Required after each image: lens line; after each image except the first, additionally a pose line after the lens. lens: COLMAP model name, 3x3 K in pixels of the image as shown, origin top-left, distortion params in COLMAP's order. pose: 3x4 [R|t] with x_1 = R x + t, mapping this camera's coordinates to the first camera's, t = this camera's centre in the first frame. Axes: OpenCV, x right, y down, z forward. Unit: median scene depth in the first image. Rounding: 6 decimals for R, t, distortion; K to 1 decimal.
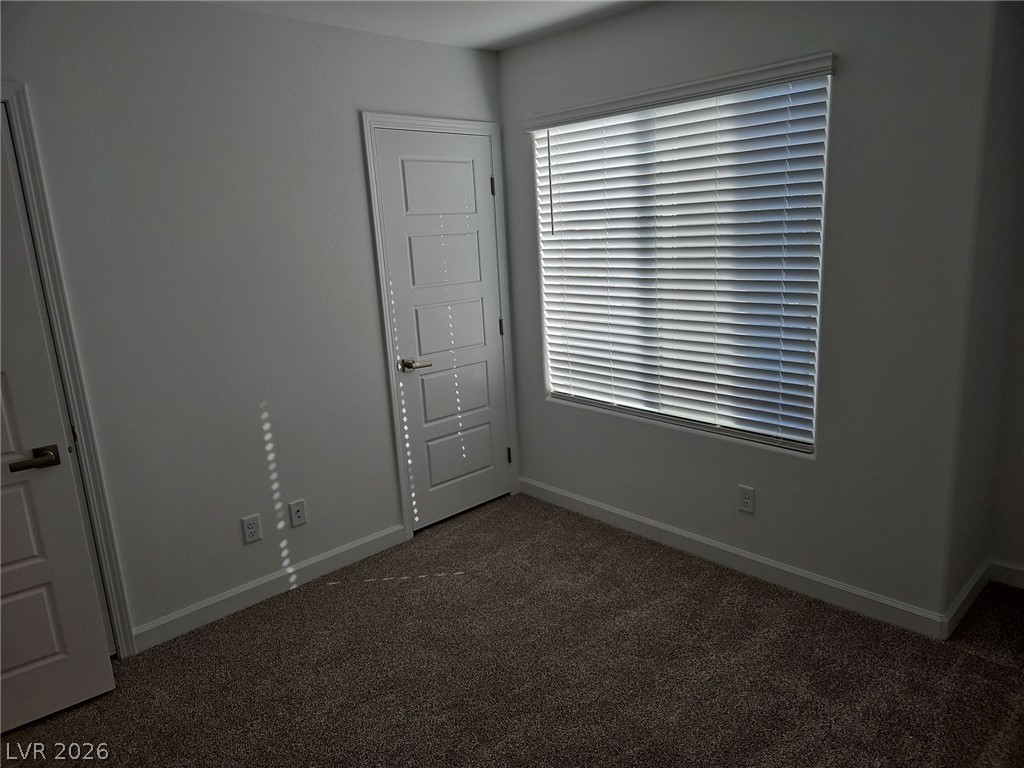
lens RADIAL K [[684.3, 0, 509.3], [0, 684.3, 382.0], [0, 0, 1]] dist [0.071551, -0.053277]
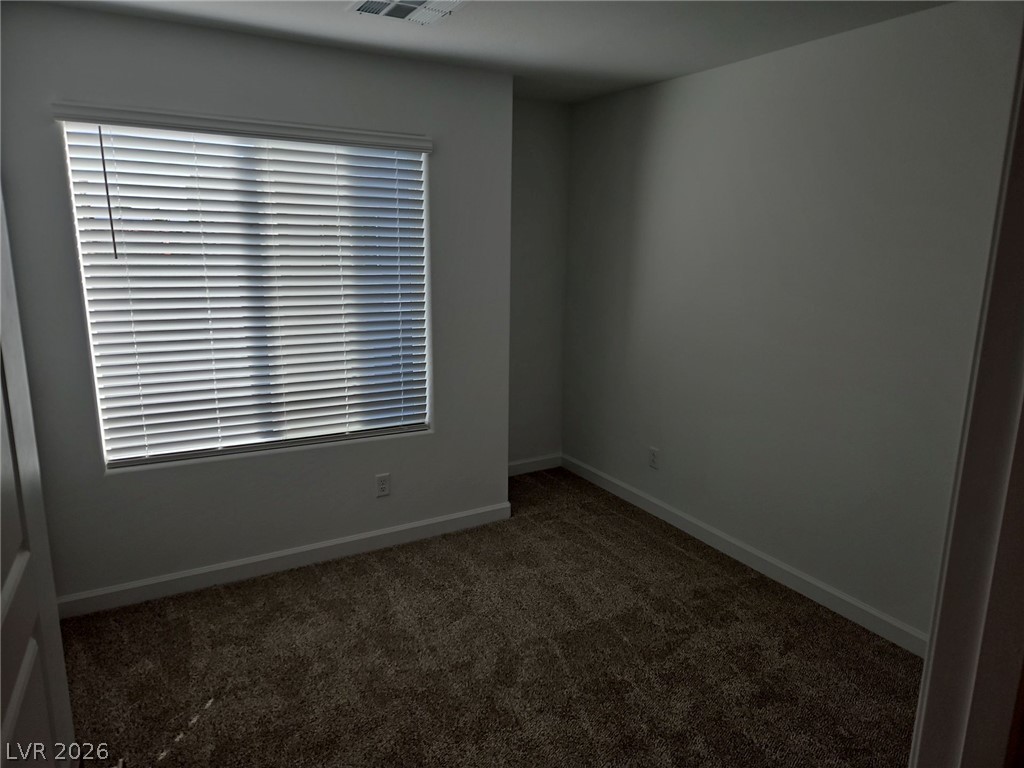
lens RADIAL K [[684.3, 0, 508.1], [0, 684.3, 375.5], [0, 0, 1]] dist [0.071551, -0.053277]
pose [[0.233451, -0.142591, 0.961857, -0.680587], [0.190369, 0.976749, 0.098594, -0.086051], [-0.953551, 0.160091, 0.255168, 0.434468]]
